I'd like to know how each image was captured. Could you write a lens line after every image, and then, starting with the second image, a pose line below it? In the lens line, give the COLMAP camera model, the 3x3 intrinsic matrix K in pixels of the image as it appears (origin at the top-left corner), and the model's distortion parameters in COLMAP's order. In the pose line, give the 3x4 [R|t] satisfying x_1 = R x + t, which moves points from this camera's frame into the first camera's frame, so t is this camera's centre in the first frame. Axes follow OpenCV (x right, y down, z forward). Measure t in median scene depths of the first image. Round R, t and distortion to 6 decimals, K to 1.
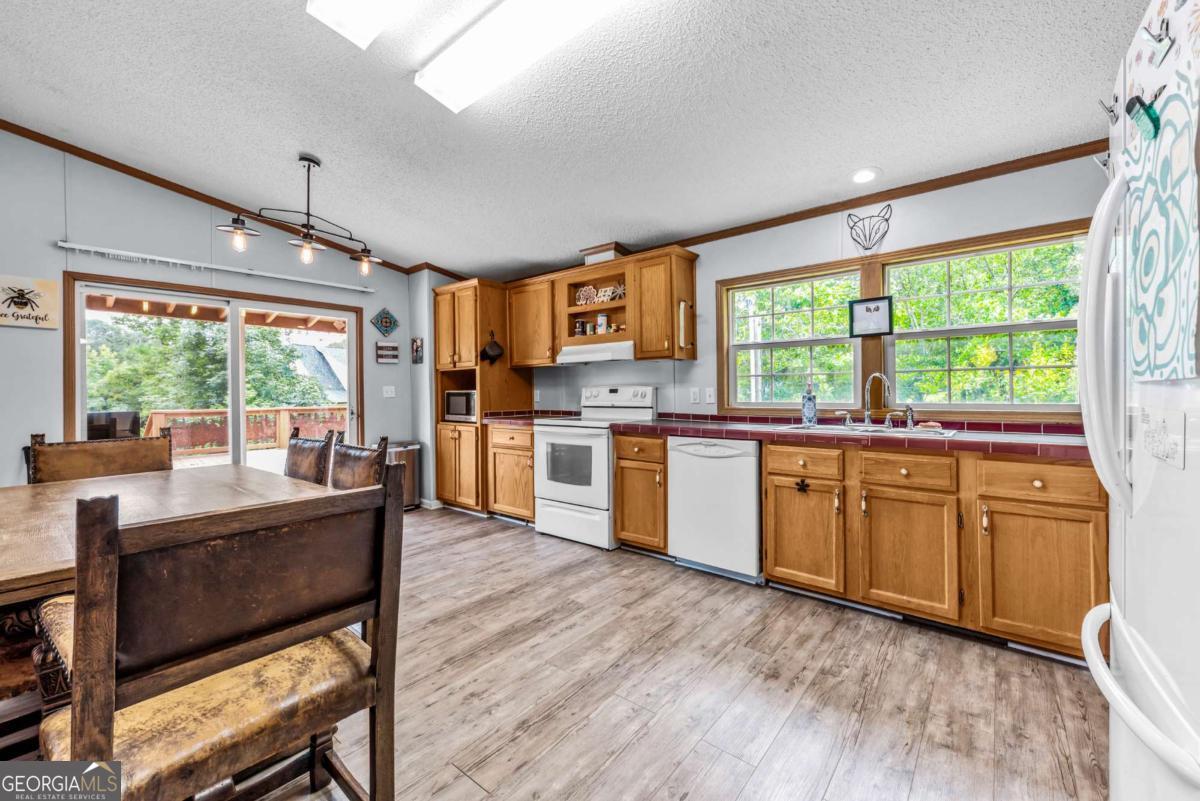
lens RADIAL K [[472.0, 0, 636.6], [0, 472.0, 389.5], [0, 0, 1]] dist [0.006118, -0.001985]
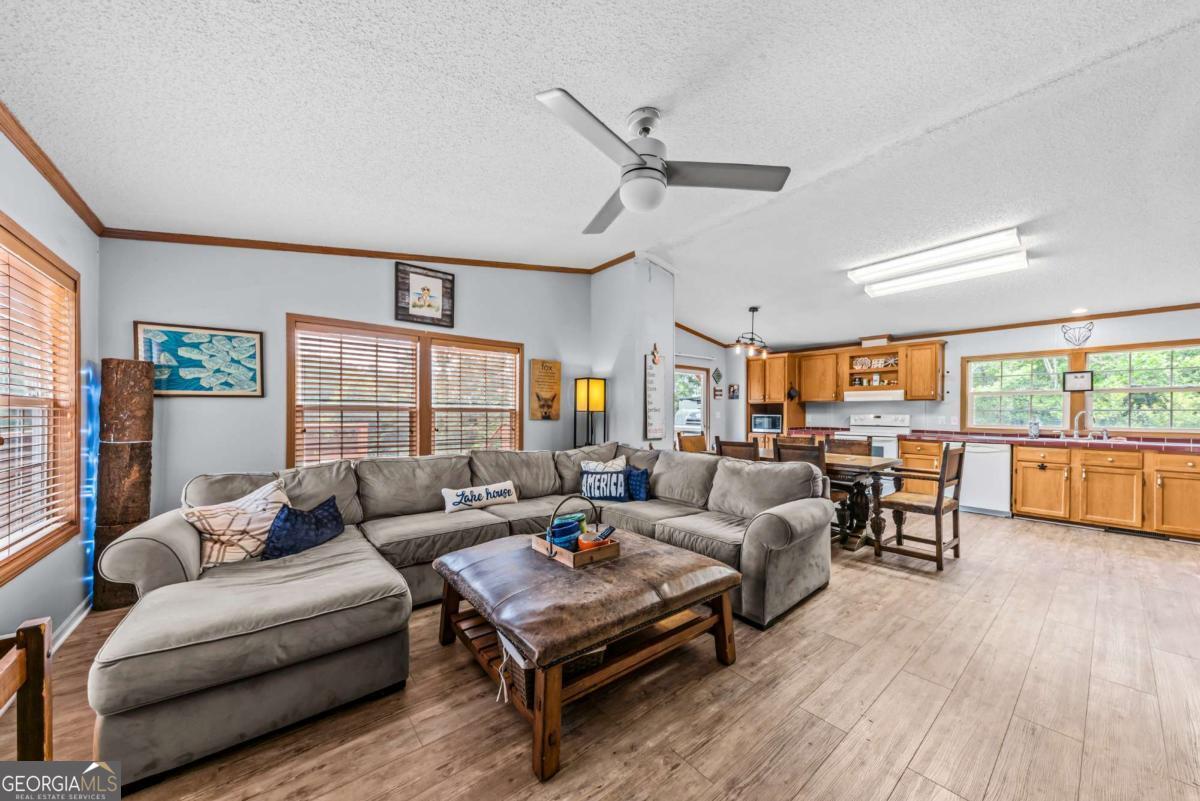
lens RADIAL K [[419.1, 0, 606.4], [0, 419.1, 414.4], [0, 0, 1]] dist [0.001731, -0.002126]
pose [[0.973853, 0.012532, -0.226833, -0.953656], [-0.009582, 0.999855, 0.014104, -0.026081], [0.226977, -0.011562, 0.973832, -1.054096]]
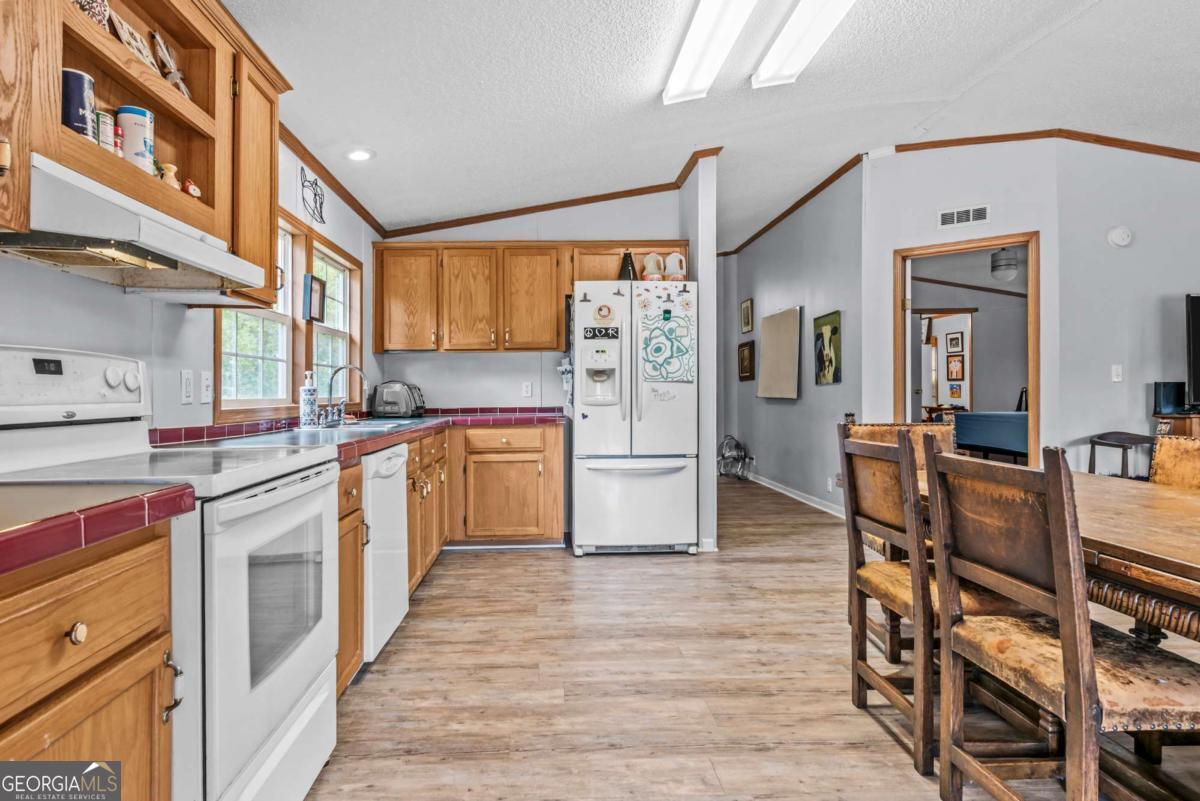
lens RADIAL K [[674.5, 0, 595.9], [0, 674.5, 399.6], [0, 0, 1]] dist [0.015111, -0.007897]
pose [[-0.654156, 0.002018, 0.756357, -0.774393], [0.002830, 0.999996, -0.000220, 0.037523], [-0.756354, 0.001996, -0.654159, 1.414824]]
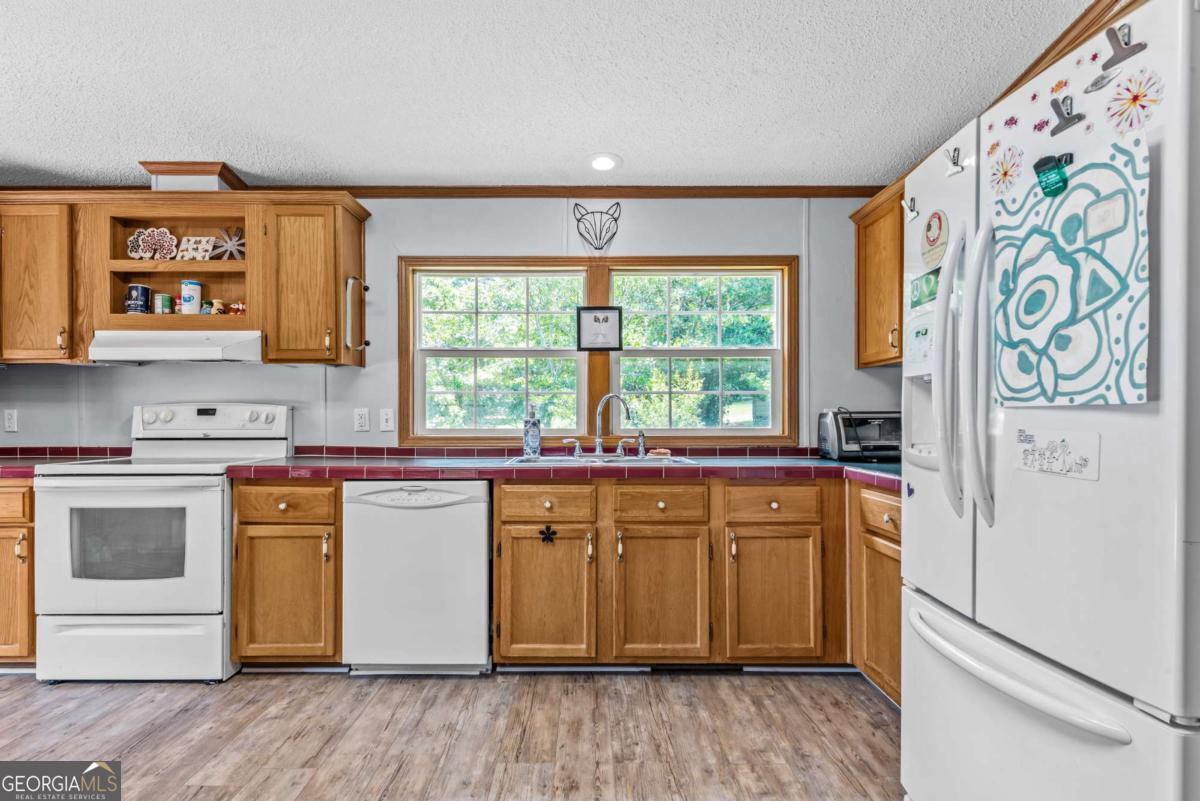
lens RADIAL K [[605.3, 0, 584.8], [0, 605.3, 412.2], [0, 0, 1]] dist [0.004363, -0.003121]
pose [[0.791218, 0.009456, 0.611461, -0.195305], [-0.008908, 0.999953, -0.003937, 0.003467], [-0.611469, -0.002332, 0.791265, 0.143632]]
